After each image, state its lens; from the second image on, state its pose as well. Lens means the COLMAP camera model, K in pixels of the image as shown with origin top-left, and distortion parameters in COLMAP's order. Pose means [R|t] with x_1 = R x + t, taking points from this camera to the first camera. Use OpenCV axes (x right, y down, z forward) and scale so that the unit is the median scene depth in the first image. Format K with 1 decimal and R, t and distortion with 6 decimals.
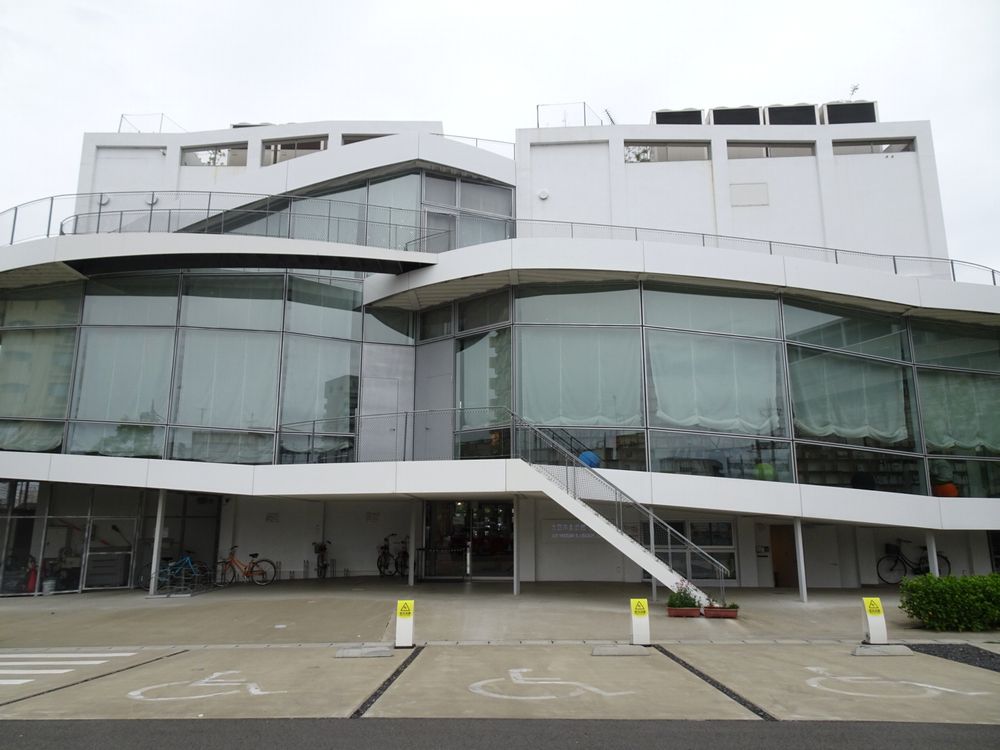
lens RADIAL K [[711.9, 0, 500.0], [0, 711.9, 375.0], [0, 0, 1]] dist [0.000659, -0.003852]
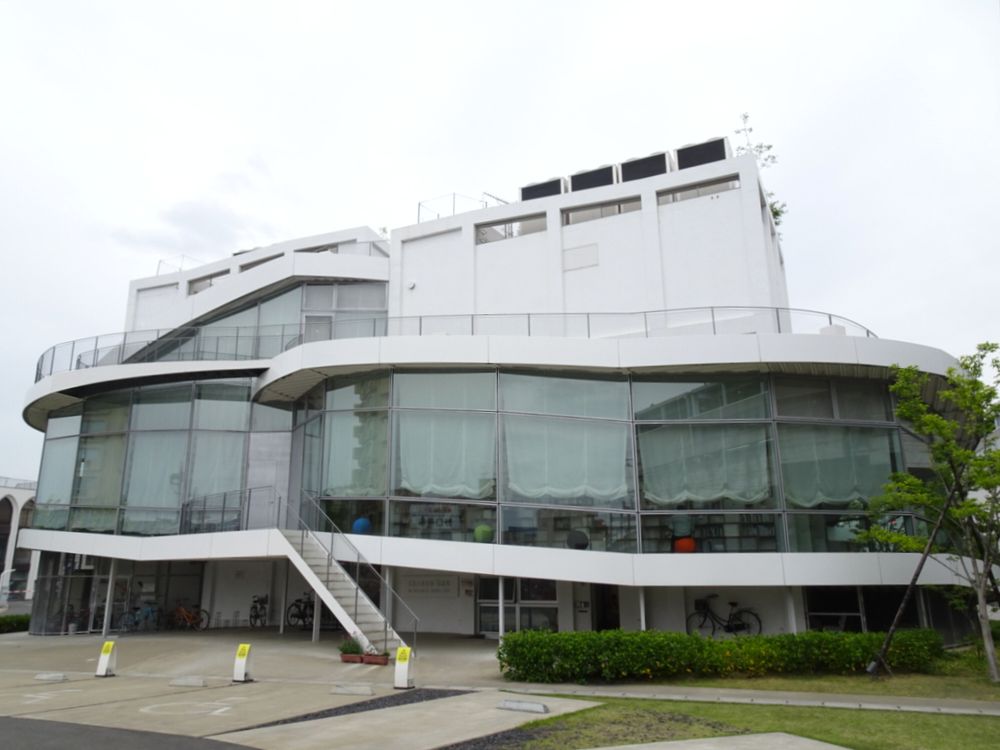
lens RADIAL K [[733.0, 0, 499.9], [0, 733.0, 395.1], [0, 0, 1]] dist [0.001521, 0.002249]
pose [[0.934282, -0.090738, -0.344794, 0.651083], [0.079687, 0.995752, -0.046122, -0.016877], [0.347514, 0.015615, 0.937545, -0.039676]]
